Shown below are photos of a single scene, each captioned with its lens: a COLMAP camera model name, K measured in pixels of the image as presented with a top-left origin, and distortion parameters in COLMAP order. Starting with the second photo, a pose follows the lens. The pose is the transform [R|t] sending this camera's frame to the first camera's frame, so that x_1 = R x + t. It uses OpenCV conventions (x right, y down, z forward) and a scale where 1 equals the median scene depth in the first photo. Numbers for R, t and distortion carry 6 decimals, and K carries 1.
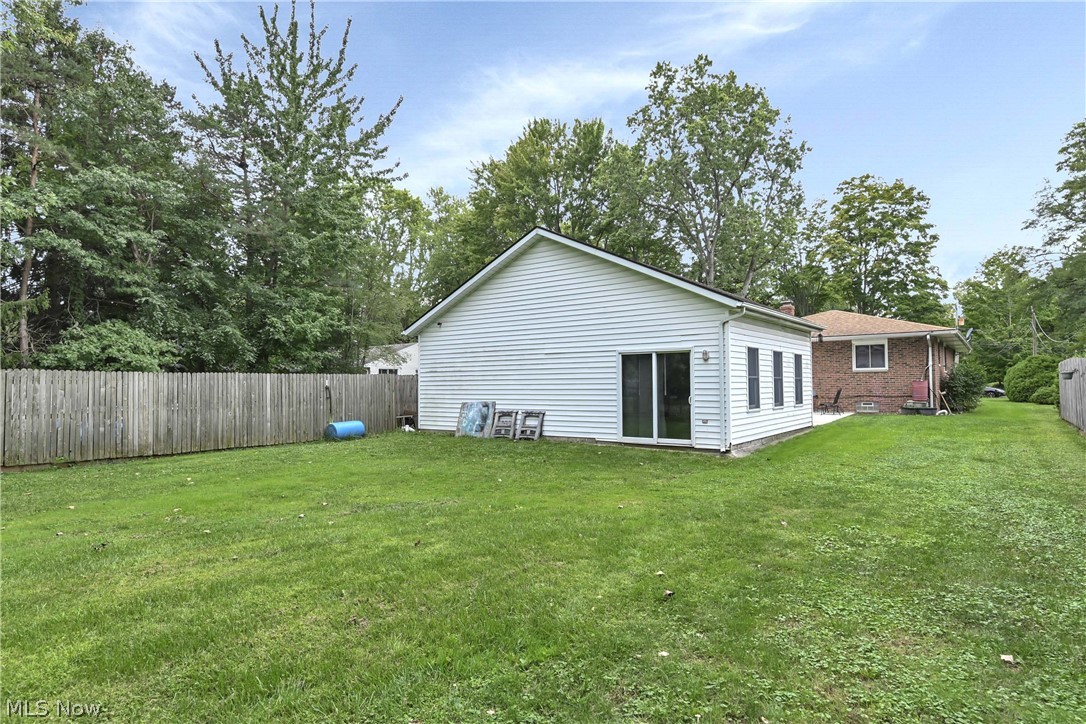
lens RADIAL K [[602.4, 0, 545.0], [0, 602.4, 372.5], [0, 0, 1]] dist [-0.004573, -0.000748]
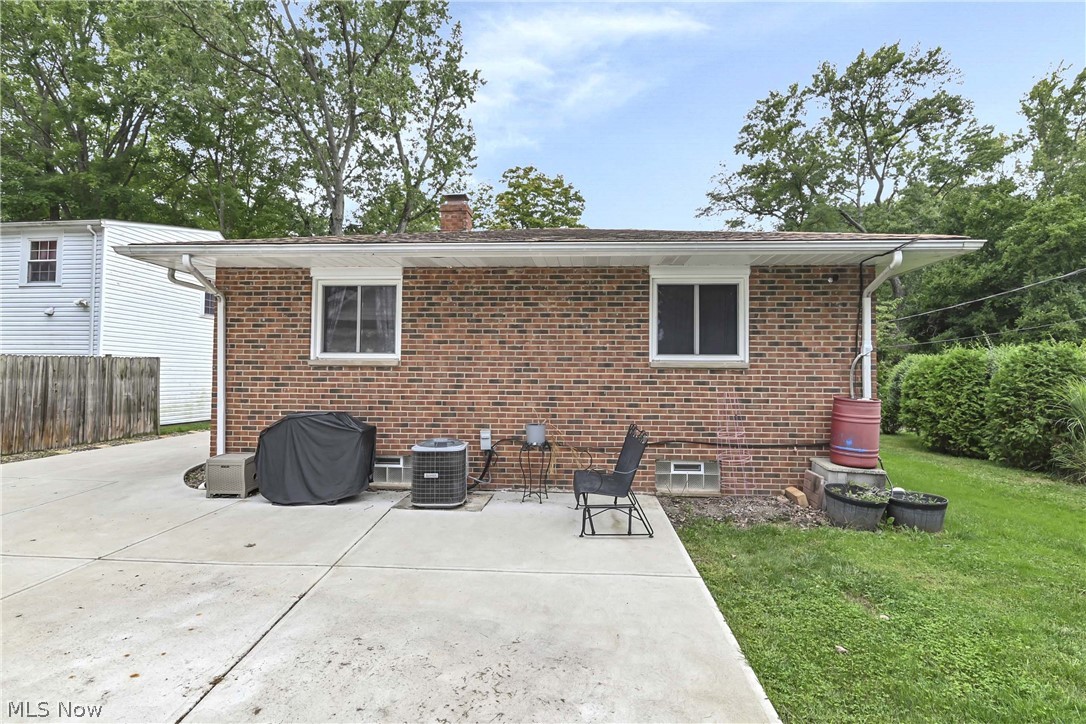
lens RADIAL K [[515.4, 0, 553.5], [0, 515.4, 361.3], [0, 0, 1]] dist [-0.001951, -0.000212]
pose [[0.831588, 0.032572, 0.554437, 0.173155], [-0.027357, 0.999469, -0.017685, 0.001420], [-0.554719, -0.000461, 0.832038, 0.435627]]
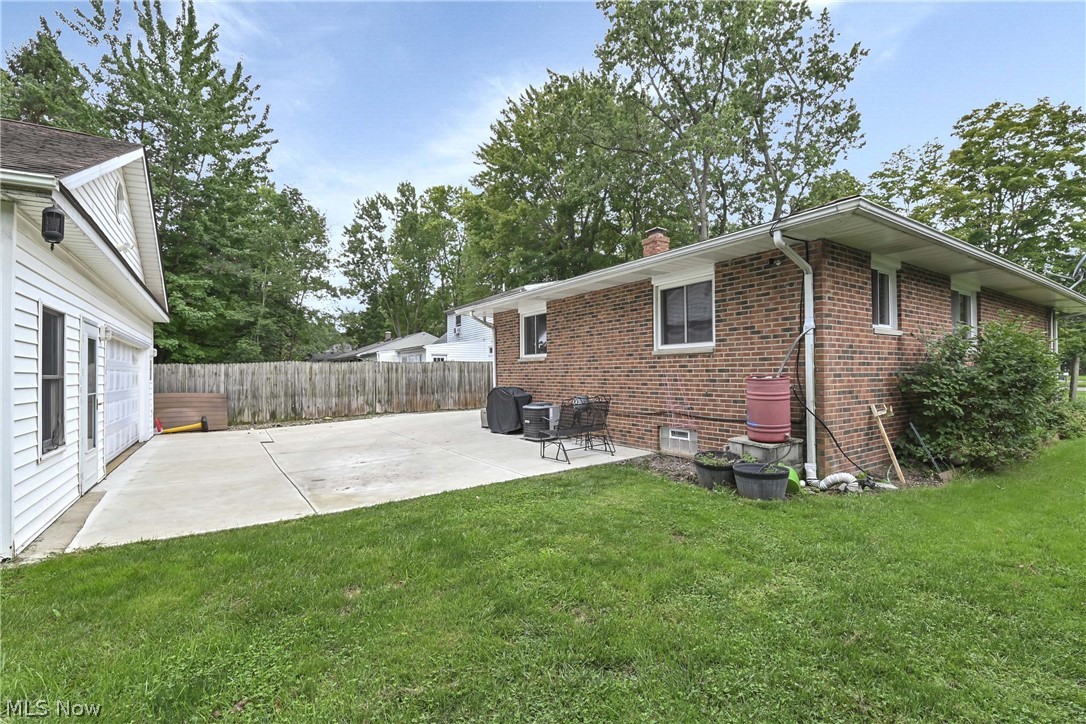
lens RADIAL K [[486.0, 0, 549.3], [0, 486.0, 367.8], [0, 0, 1]] dist [-0.012826, -0.004323]
pose [[0.944090, -0.001760, -0.329682, 0.300999], [0.005318, 0.999937, 0.009891, 0.002506], [0.329644, -0.011091, 0.944040, 0.358691]]
